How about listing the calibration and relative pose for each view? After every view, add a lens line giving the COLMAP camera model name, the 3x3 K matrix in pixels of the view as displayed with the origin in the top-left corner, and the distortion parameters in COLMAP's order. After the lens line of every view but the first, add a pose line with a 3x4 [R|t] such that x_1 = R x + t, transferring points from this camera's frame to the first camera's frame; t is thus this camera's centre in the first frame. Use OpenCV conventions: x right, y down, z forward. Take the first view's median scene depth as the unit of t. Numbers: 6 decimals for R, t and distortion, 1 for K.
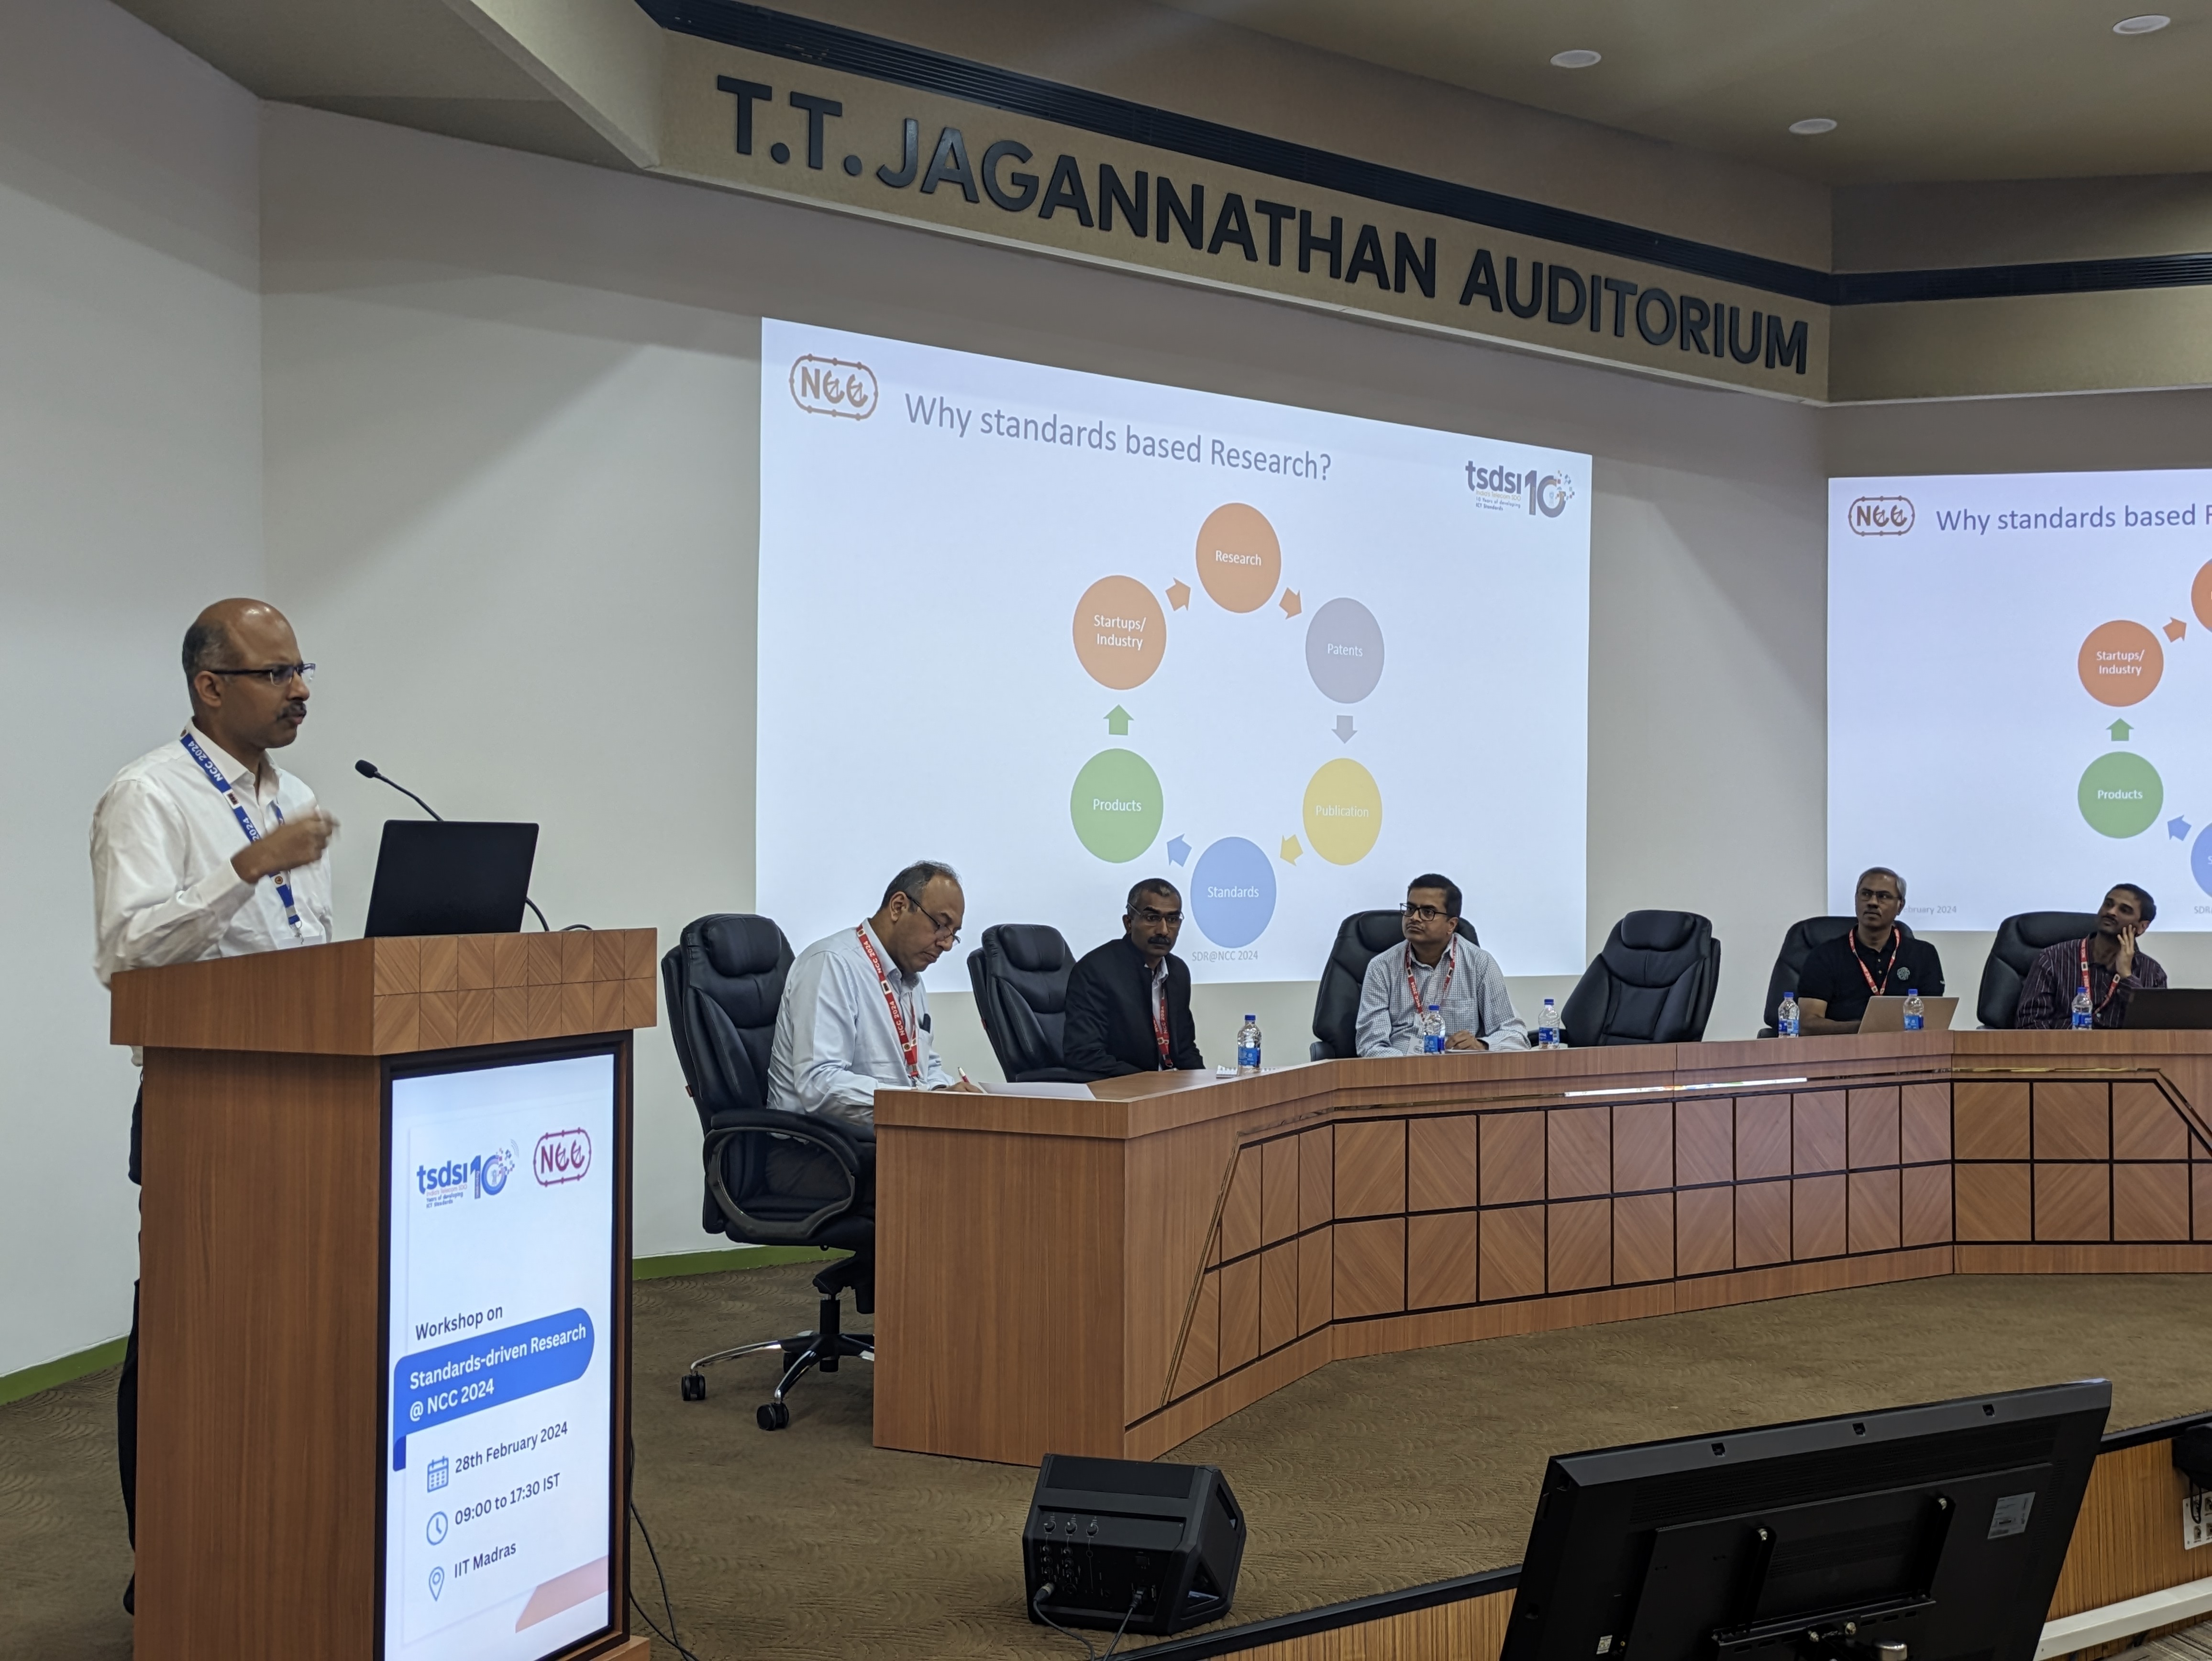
lens RADIAL K [[2354.7, 0, 1091.5], [0, 2354.7, 838.8], [0, 0, 1]] dist [0.039487, 0.000000]
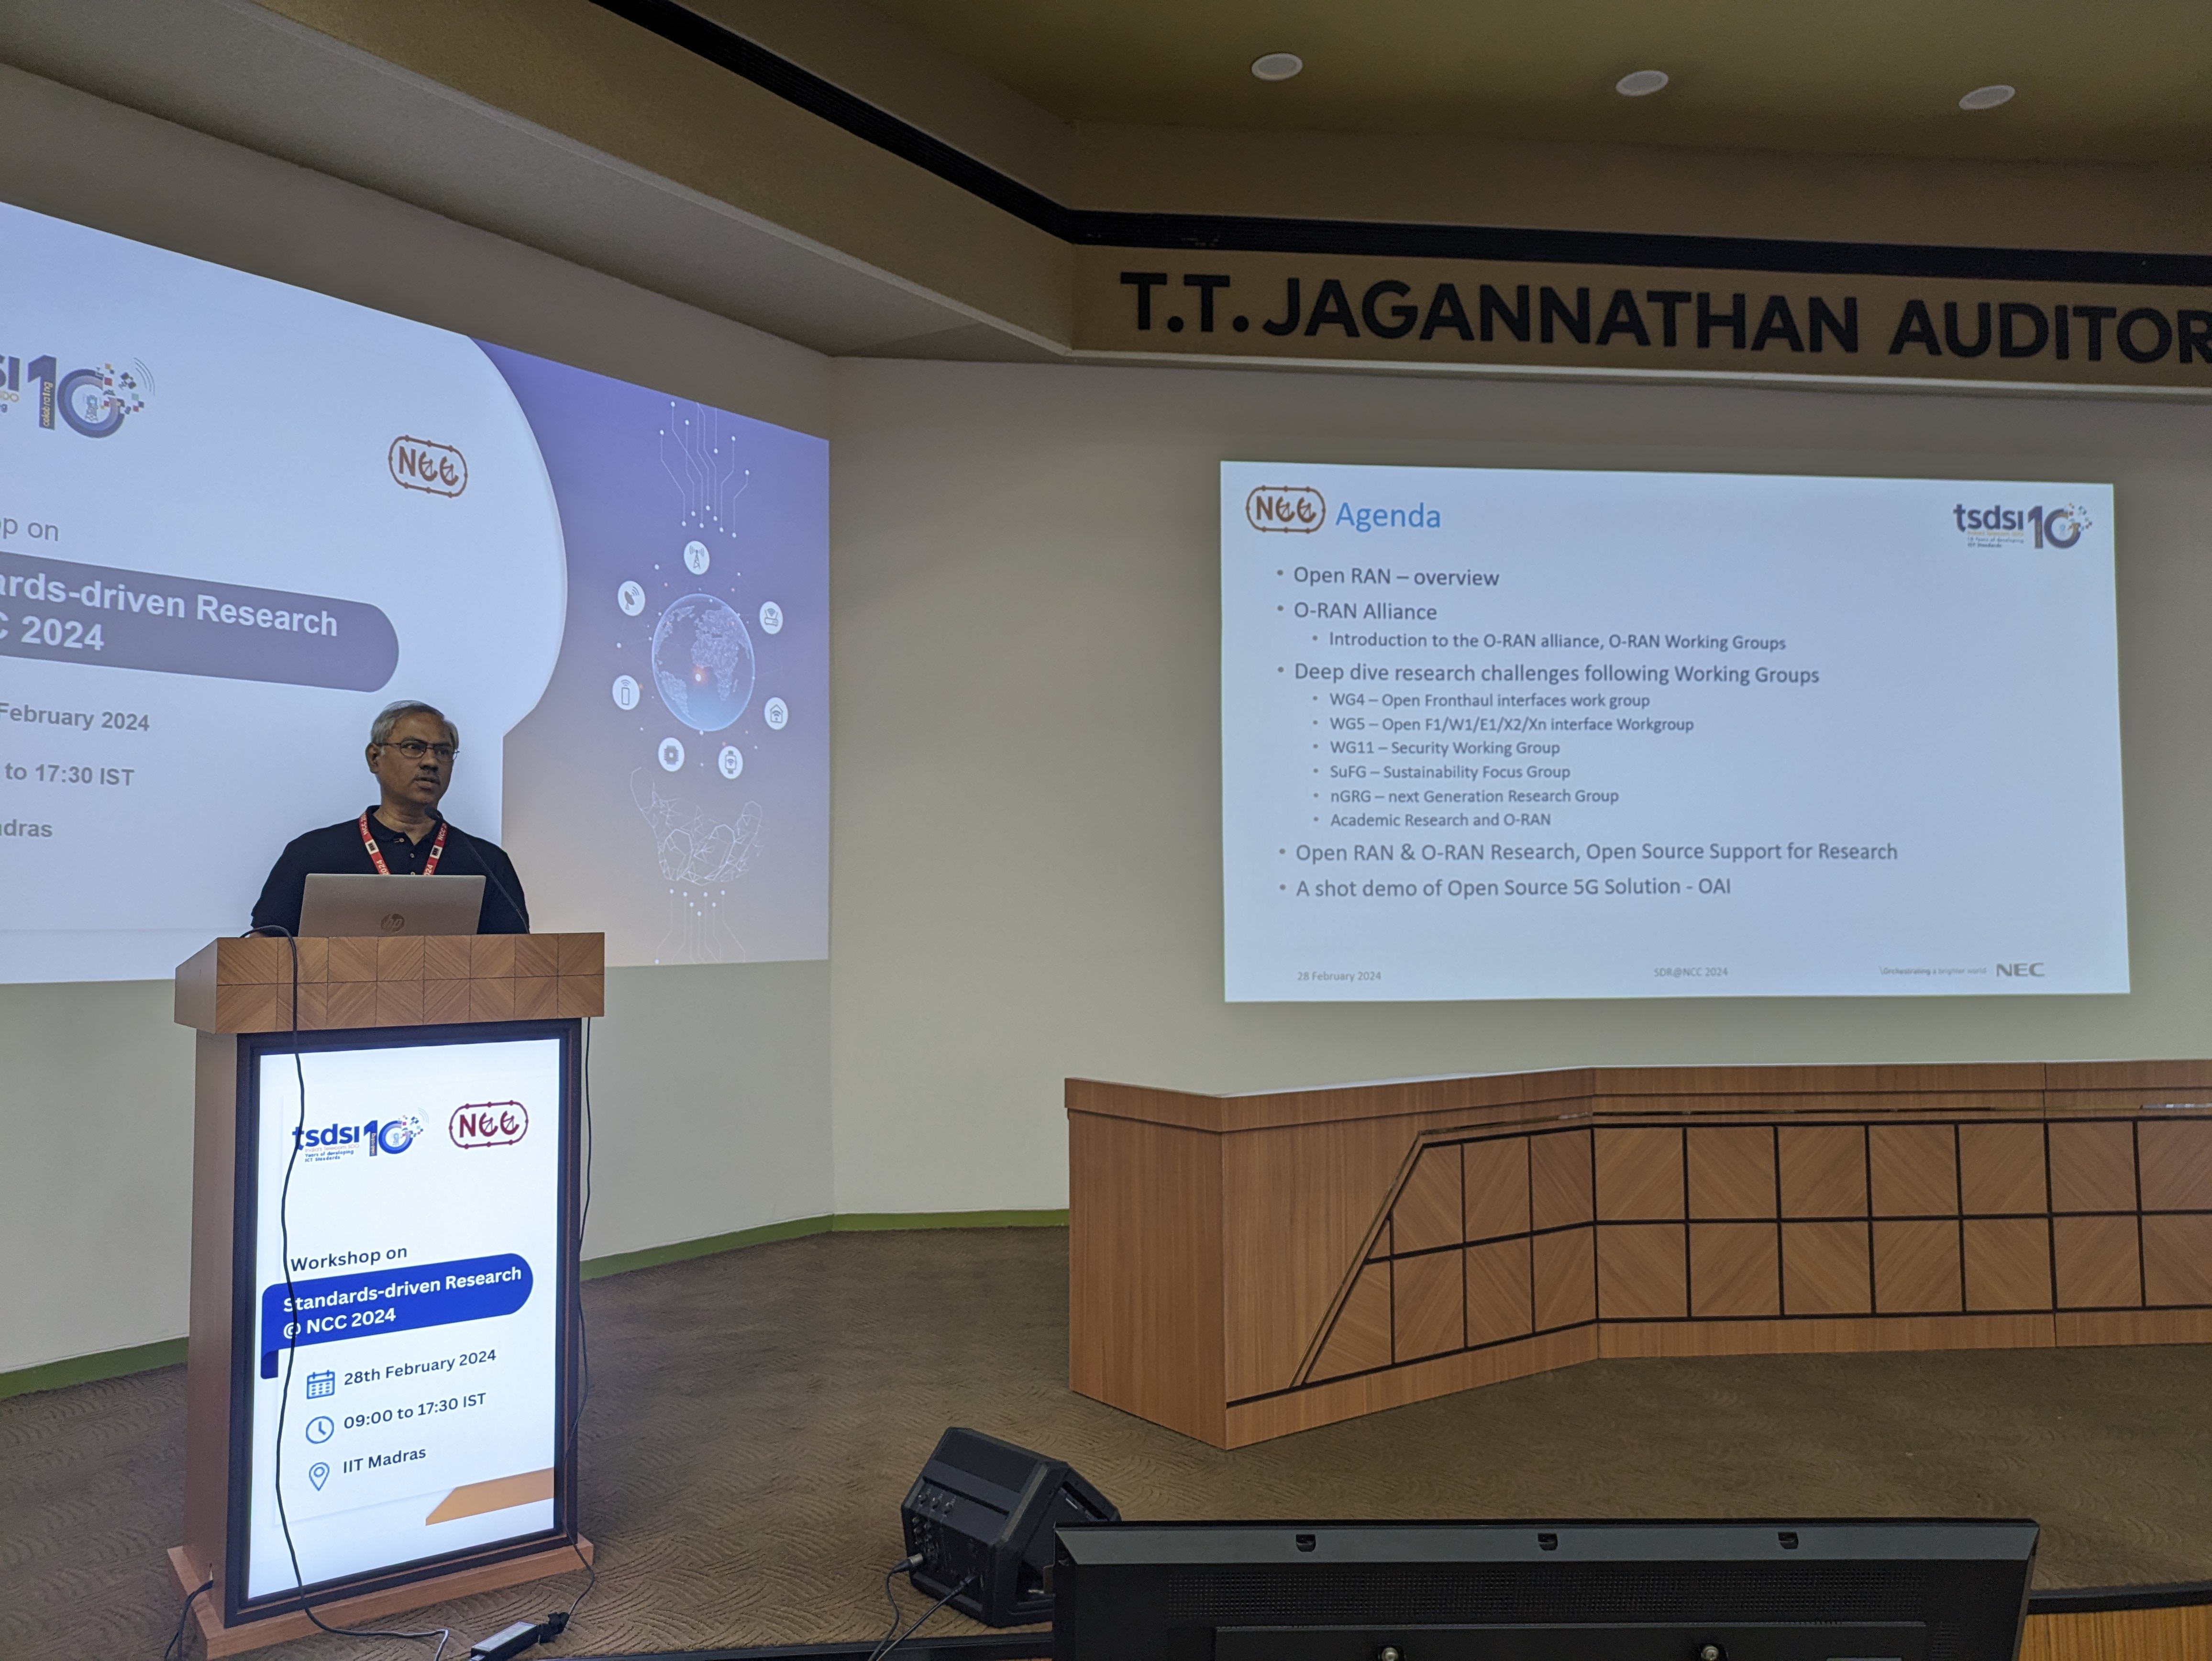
lens RADIAL K [[1649.6, 0, 1074.7], [0, 1649.6, 831.2], [0, 0, 1]] dist [0.058091, -0.063872]
pose [[0.871412, -0.039798, -0.488935, 0.221335], [0.020163, 0.998767, -0.045362, 0.015220], [0.490137, 0.029670, 0.871140, 0.201242]]
